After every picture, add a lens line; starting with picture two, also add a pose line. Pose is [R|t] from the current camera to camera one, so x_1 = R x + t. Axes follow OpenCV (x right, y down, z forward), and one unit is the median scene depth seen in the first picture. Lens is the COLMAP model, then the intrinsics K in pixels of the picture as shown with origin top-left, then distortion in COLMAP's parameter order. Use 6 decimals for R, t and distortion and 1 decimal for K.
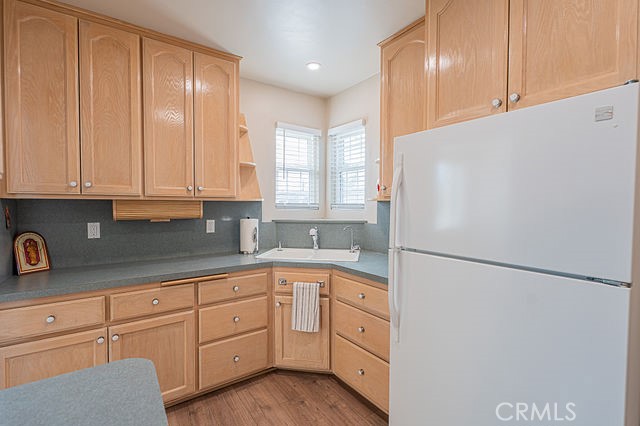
lens RADIAL K [[284.9, 0, 318.1], [0, 284.9, 213.6], [0, 0, 1]] dist [-0.002313, 0.000890]
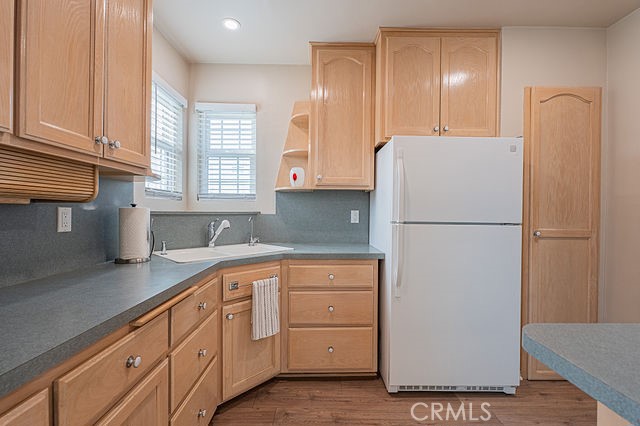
lens RADIAL K [[284.9, 0, 314.9], [0, 284.9, 214.3], [0, 0, 1]] dist [-0.002313, 0.000890]
pose [[0.568761, -0.005324, 0.822486, -0.601821], [0.020202, 0.999768, -0.007498, 0.052863], [-0.822255, 0.020881, 0.568737, 0.356626]]
